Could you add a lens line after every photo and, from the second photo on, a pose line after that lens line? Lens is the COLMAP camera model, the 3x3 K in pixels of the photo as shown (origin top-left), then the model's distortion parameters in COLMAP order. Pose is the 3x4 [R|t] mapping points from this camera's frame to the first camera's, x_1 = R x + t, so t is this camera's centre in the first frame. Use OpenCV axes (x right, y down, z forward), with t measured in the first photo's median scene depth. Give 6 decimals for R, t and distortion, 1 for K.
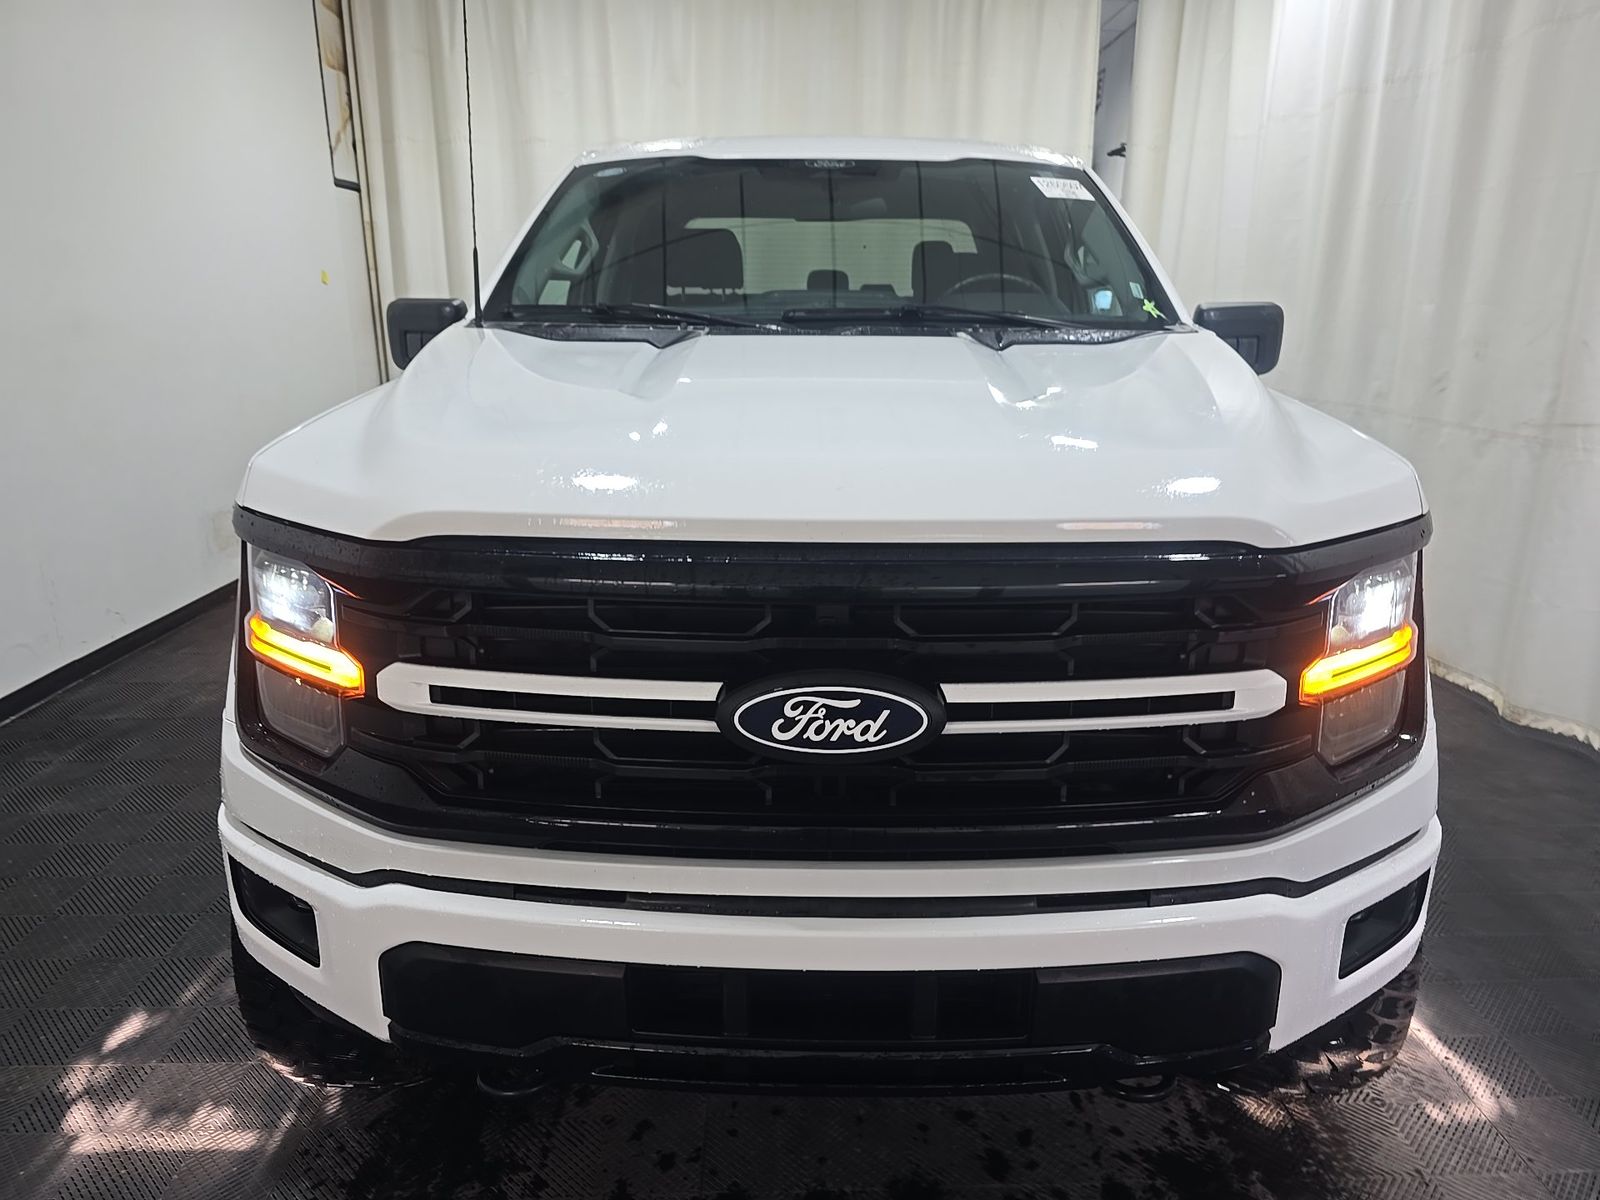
lens RADIAL K [[1083.4, 0, 814.5], [0, 1083.4, 605.3], [0, 0, 1]] dist [0.062261, -0.053314]
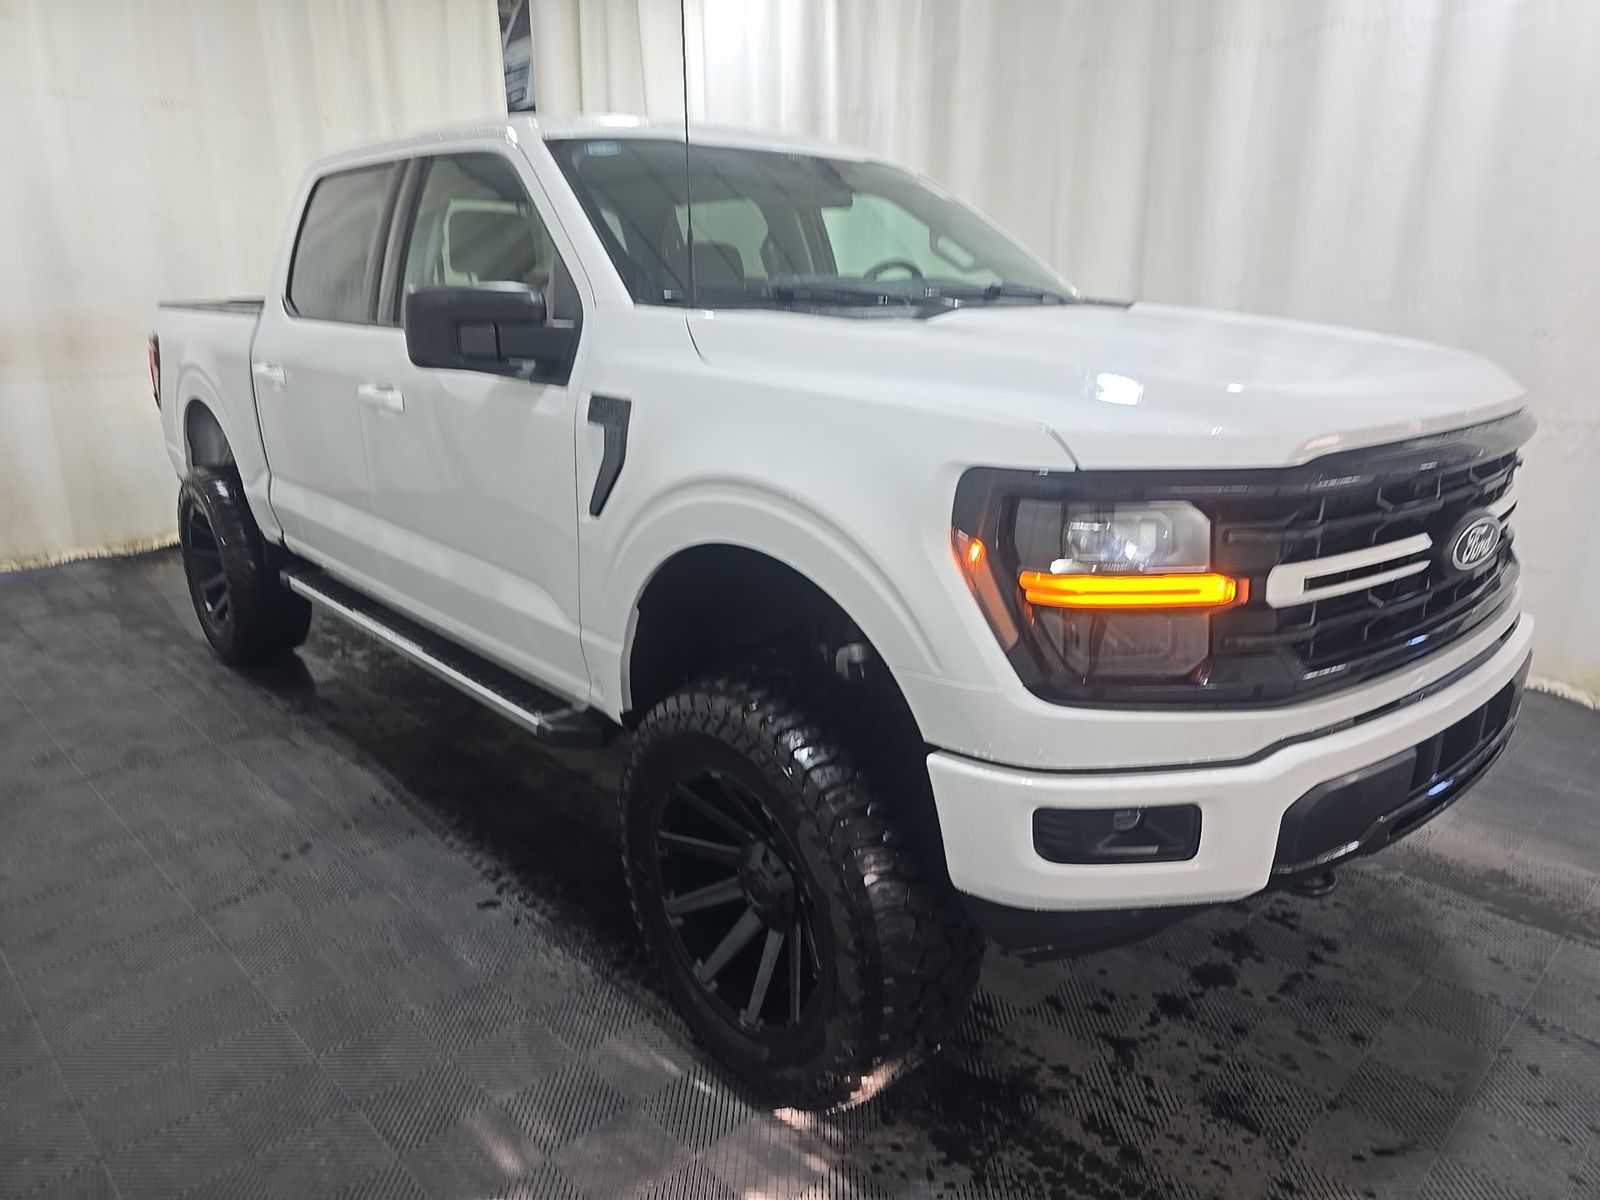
lens RADIAL K [[1083.4, 0, 814.5], [0, 1083.4, 605.3], [0, 0, 1]] dist [0.062261, -0.053314]
pose [[0.731909, -0.201345, 0.650976, -1.012416], [0.199748, 0.976775, 0.077532, -0.066955], [-0.651468, 0.073284, 0.755128, 0.274333]]
